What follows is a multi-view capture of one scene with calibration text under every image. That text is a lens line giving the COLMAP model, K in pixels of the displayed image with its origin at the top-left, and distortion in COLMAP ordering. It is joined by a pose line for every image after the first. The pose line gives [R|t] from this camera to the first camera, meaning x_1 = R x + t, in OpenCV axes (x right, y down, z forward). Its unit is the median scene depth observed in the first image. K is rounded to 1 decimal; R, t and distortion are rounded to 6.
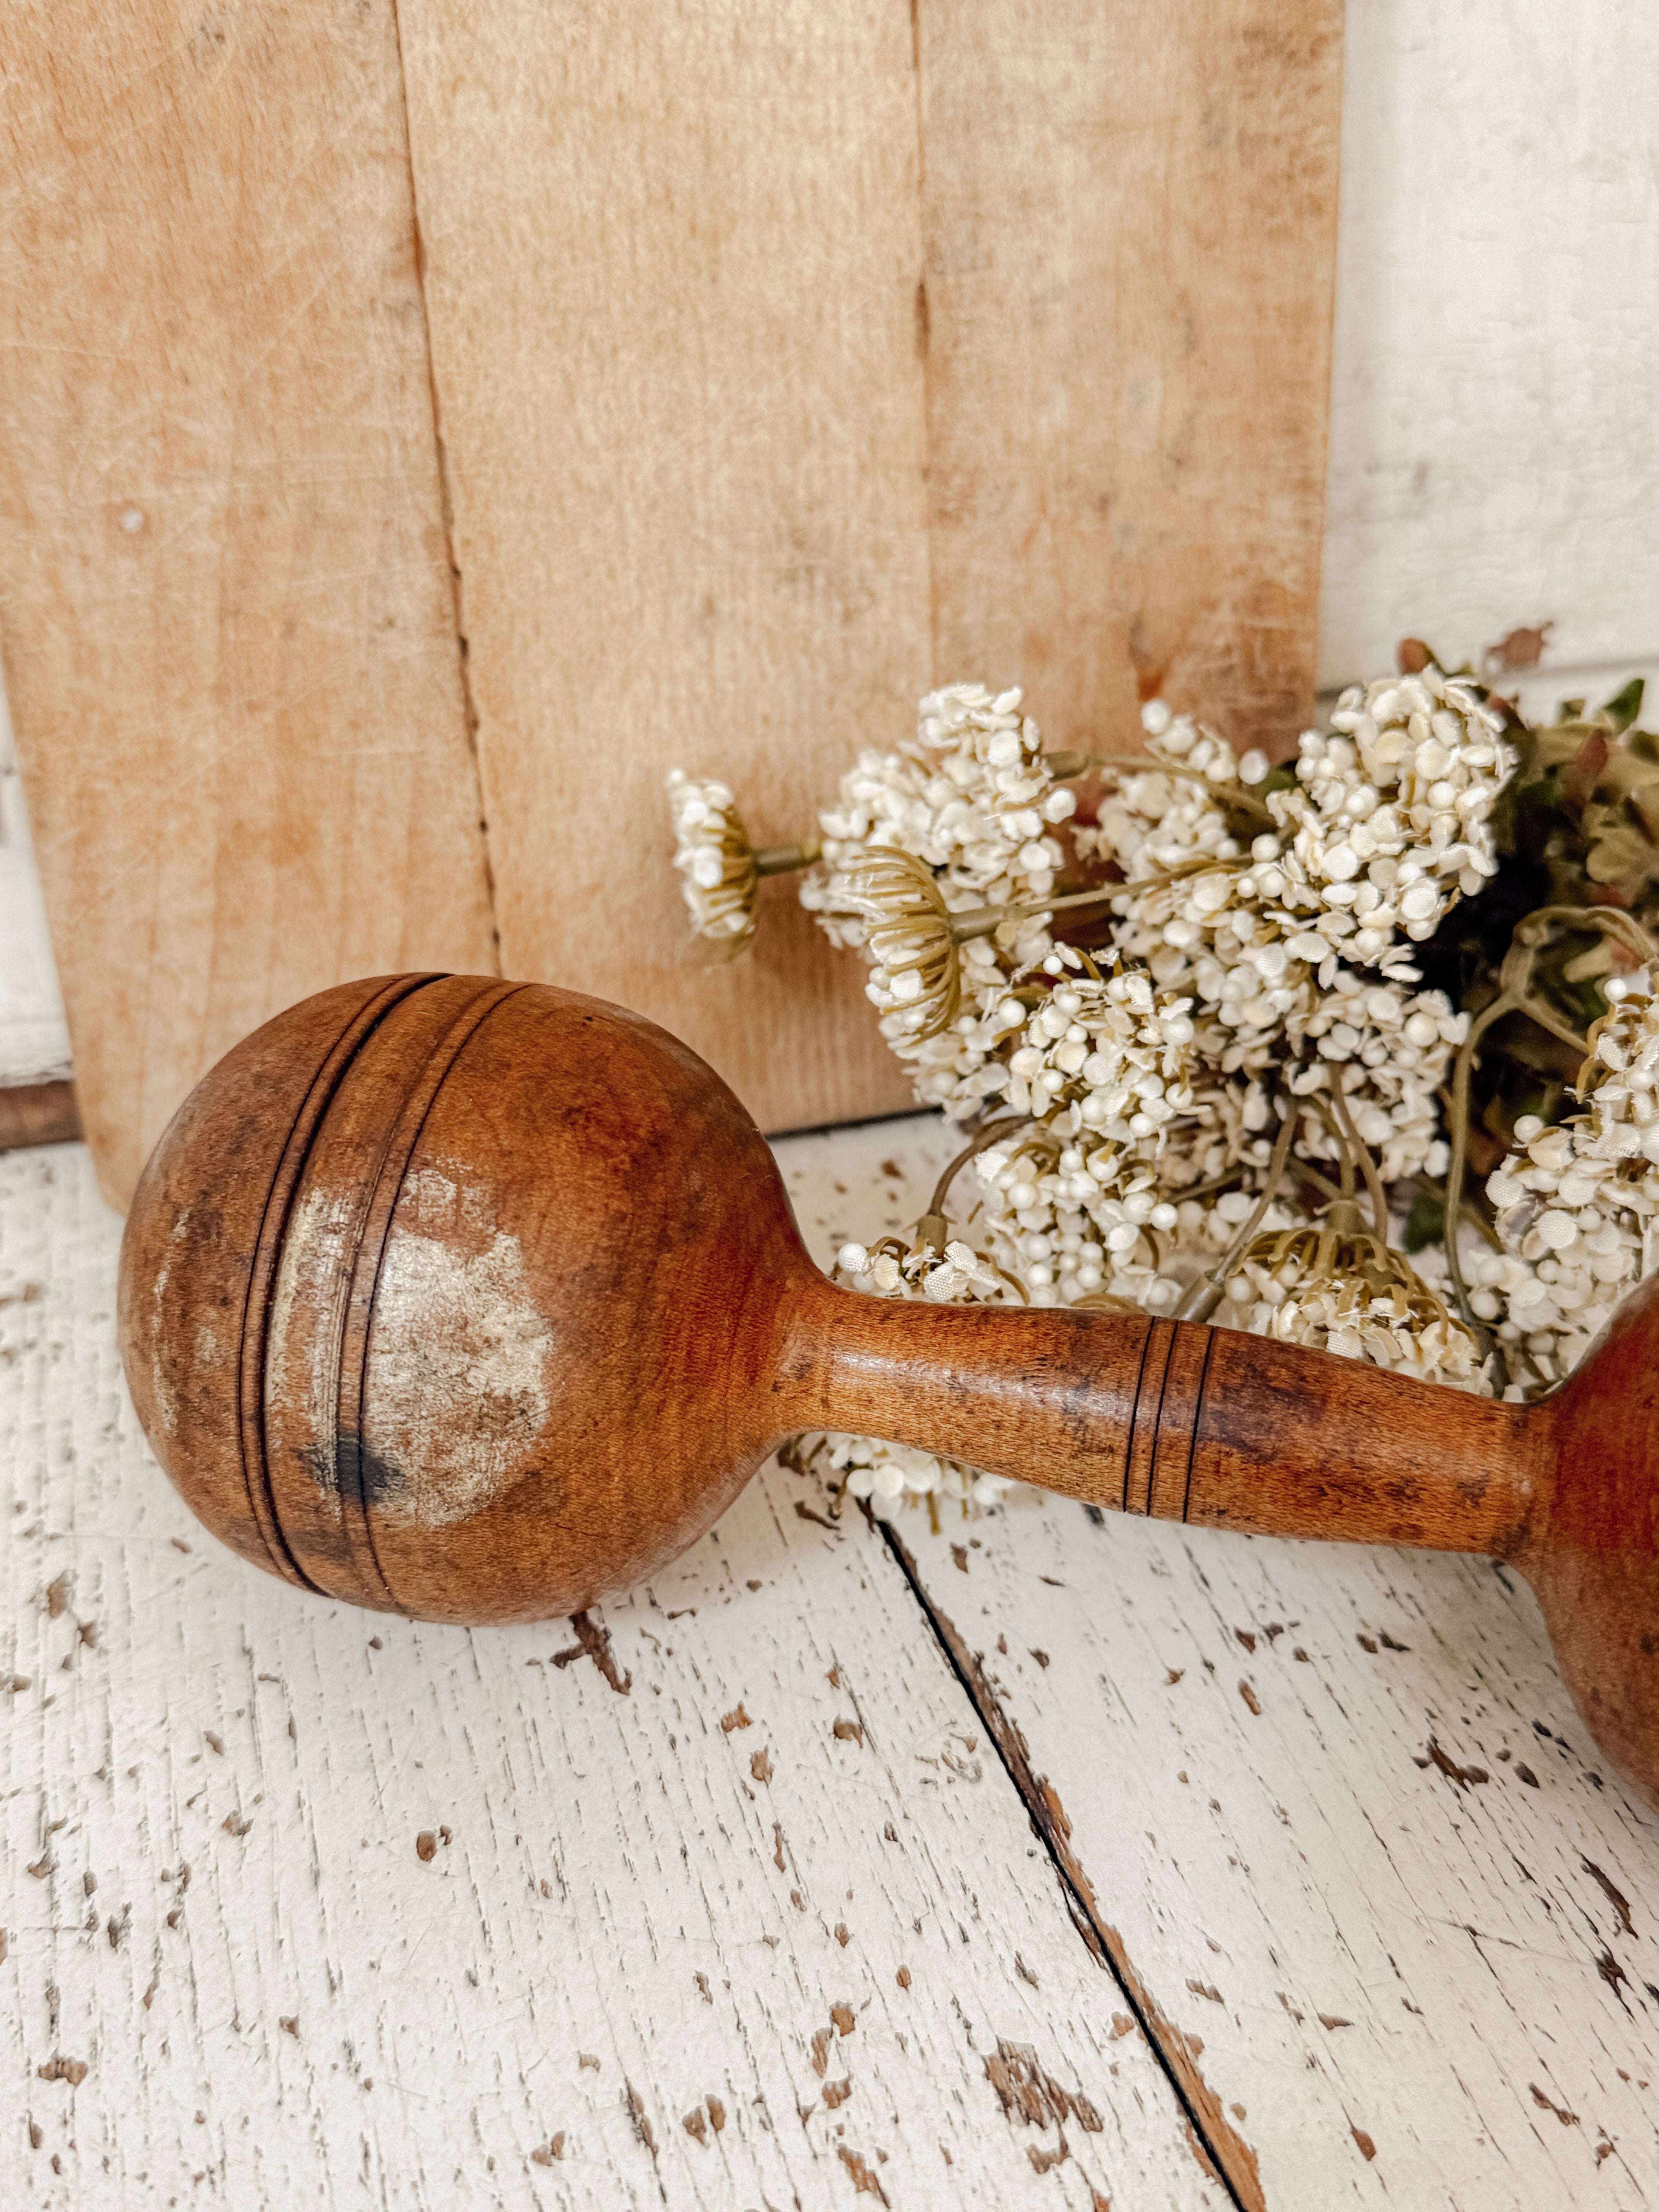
lens RADIAL K [[2306.4, 0, 854.1], [0, 2306.4, 1136.2], [0, 0, 1]] dist [0.196536, -0.627970]
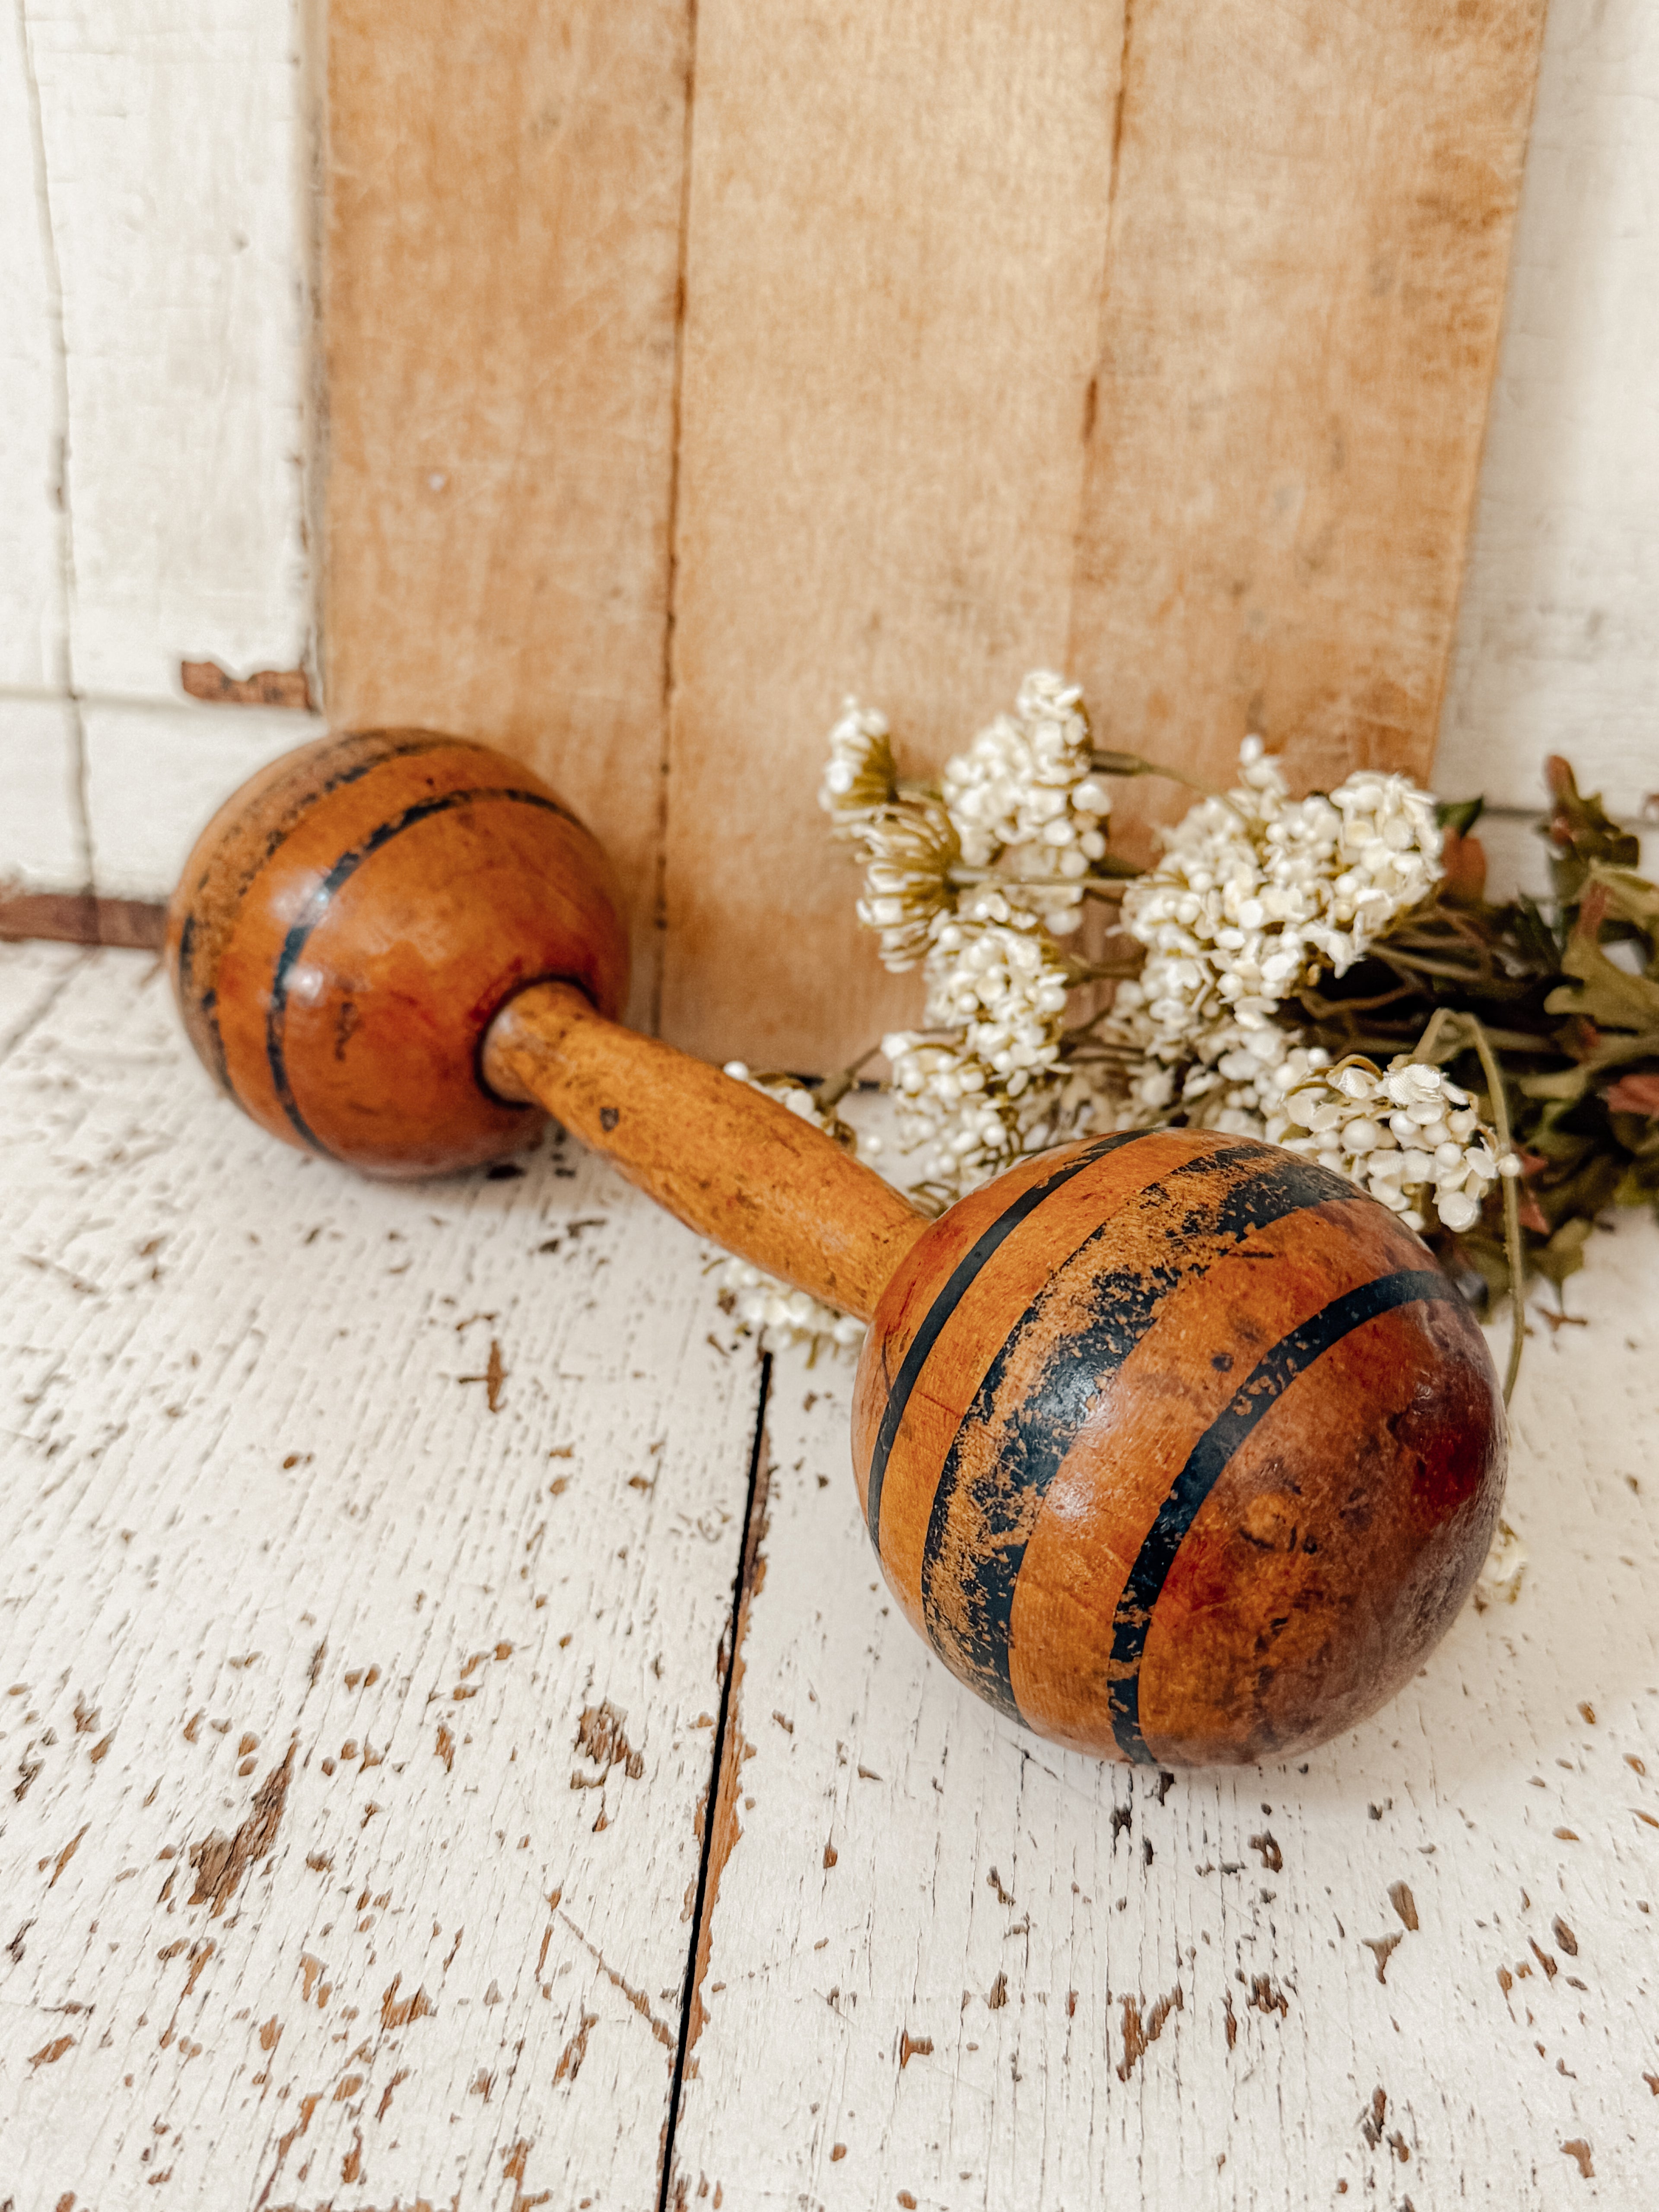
lens RADIAL K [[2308.4, 0, 818.3], [0, 2308.4, 1125.6], [0, 0, 1]] dist [0.195336, -0.599390]
pose [[0.923850, 0.211972, -0.318699, 0.370952], [-0.235958, 0.971014, -0.038161, 0.083039], [0.301372, 0.110455, 0.947087, -0.126919]]
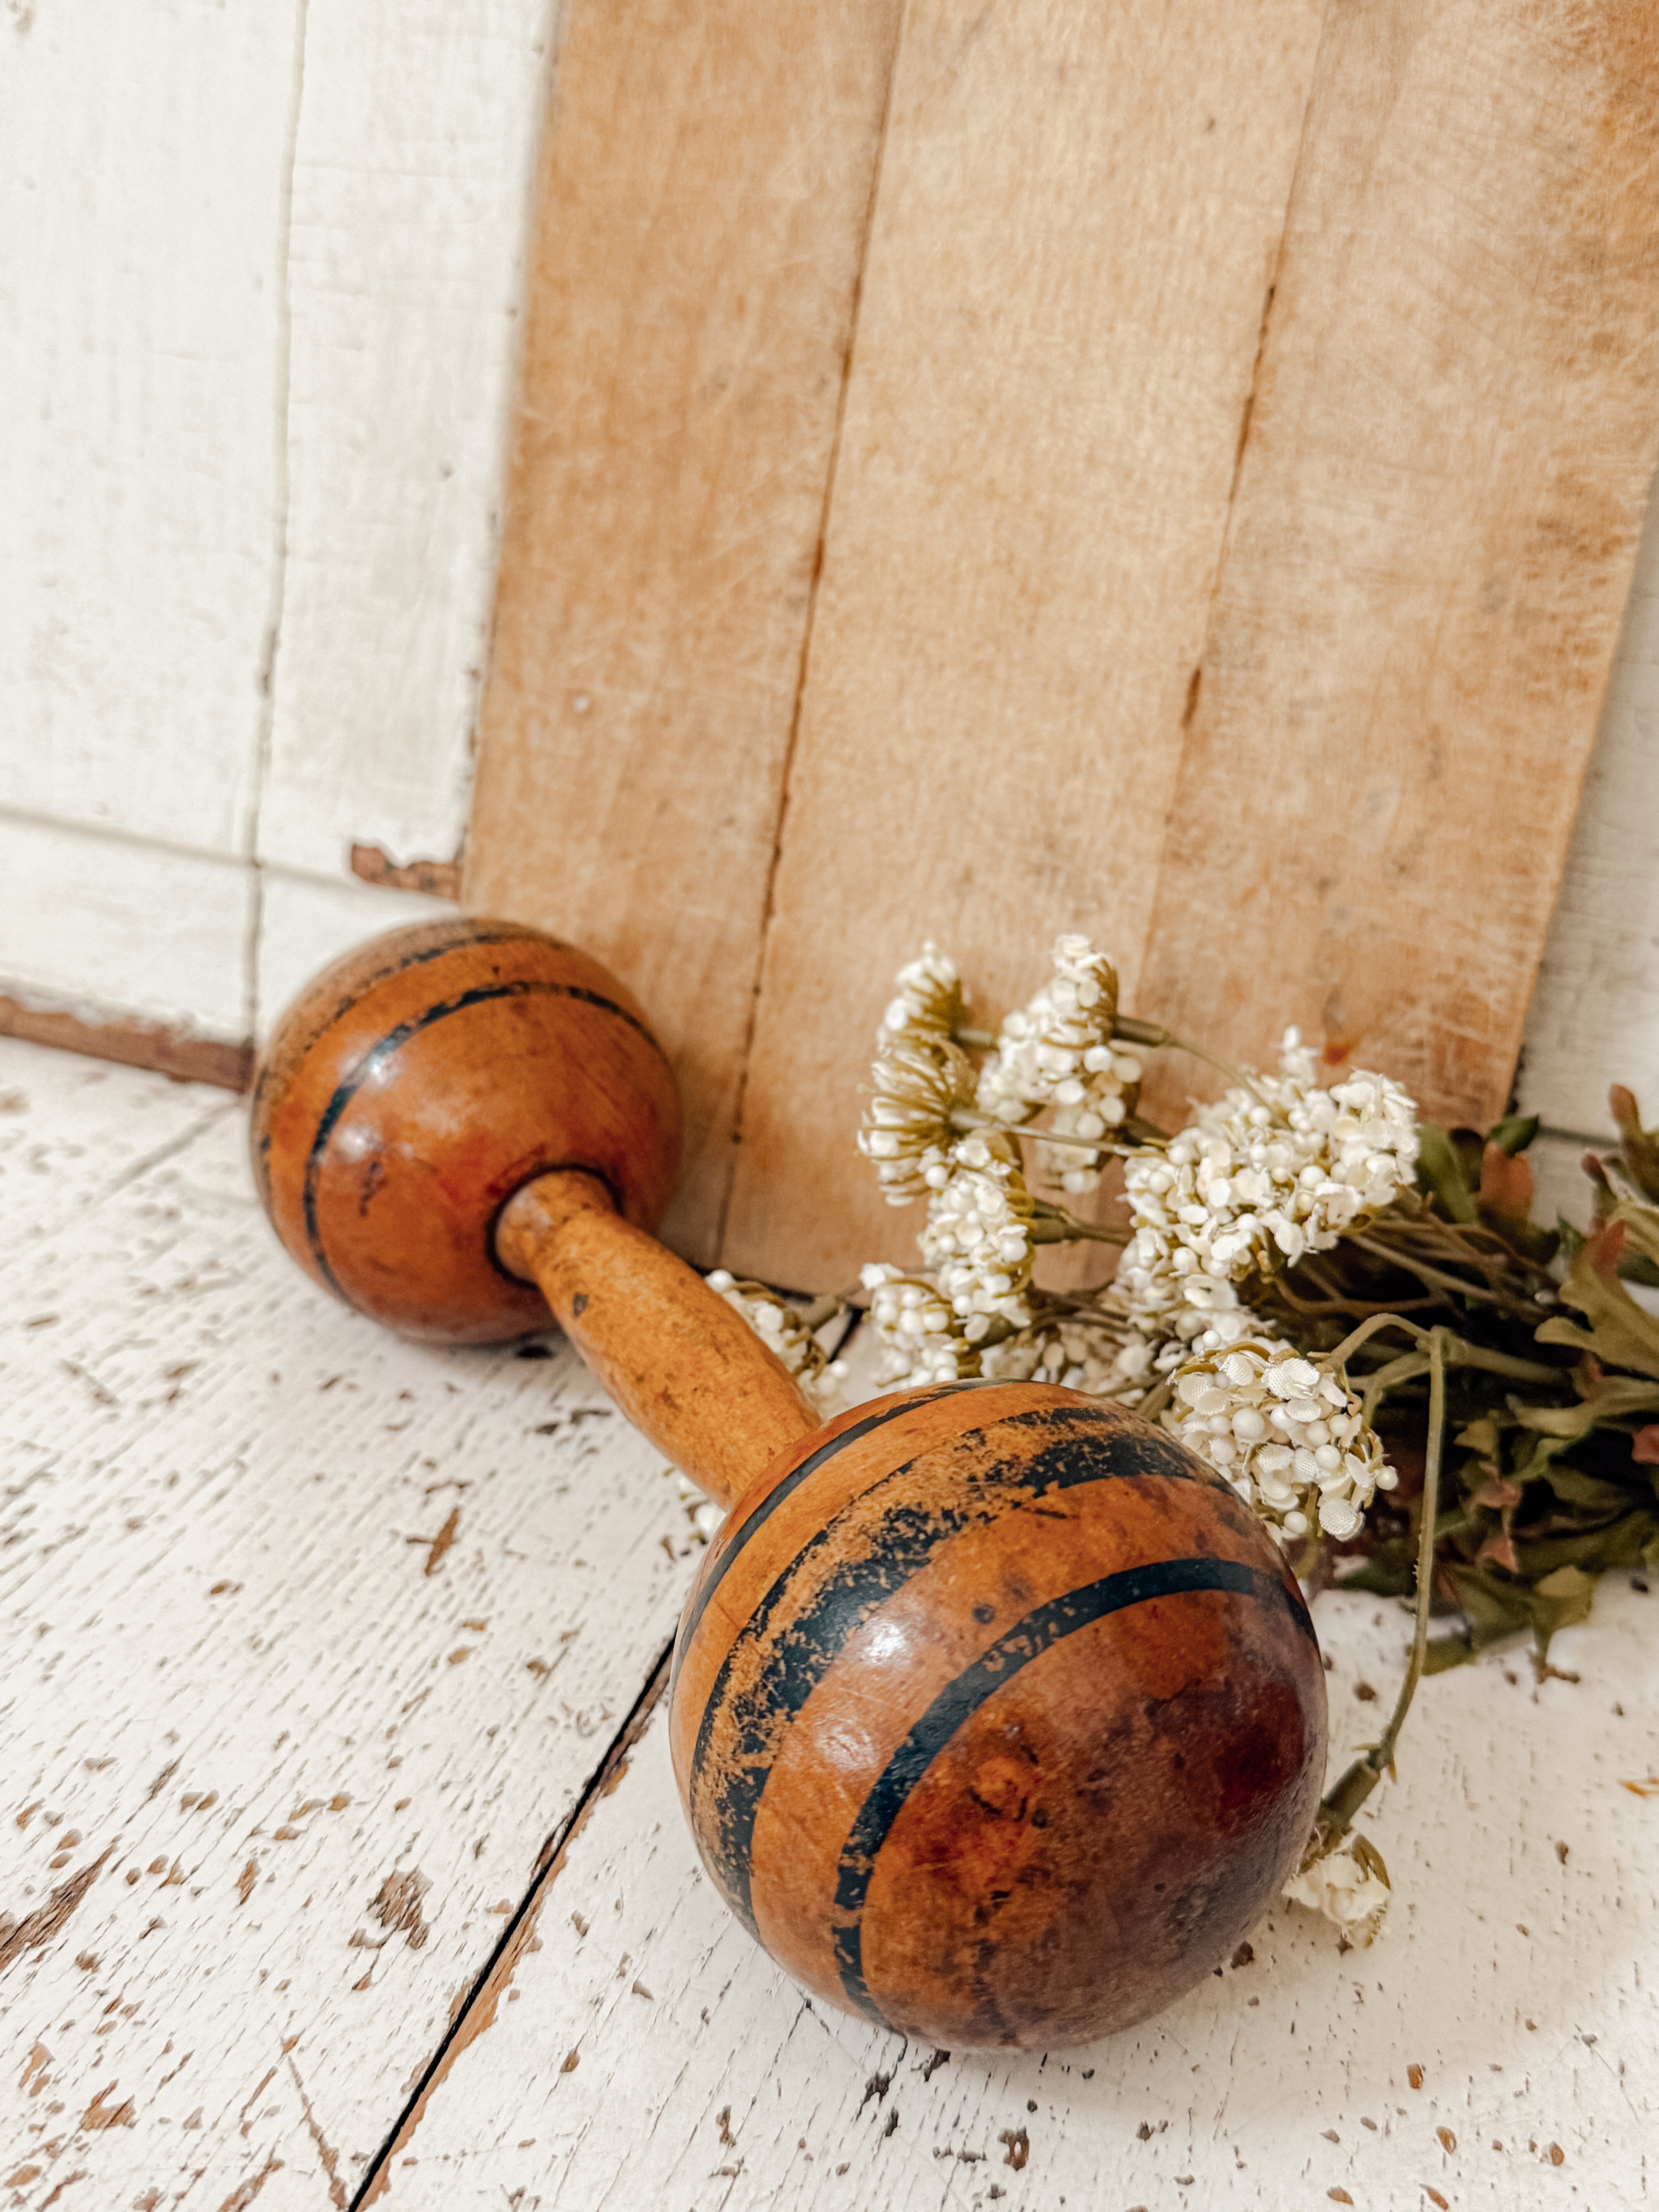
lens RADIAL K [[2308.4, 0, 818.3], [0, 2308.4, 1125.6], [0, 0, 1]] dist [0.195336, -0.599390]
pose [[0.818735, 0.290802, -0.495083, 0.554855], [-0.382175, 0.919508, -0.091914, 0.041065], [0.428504, 0.264461, 0.863970, -0.069026]]
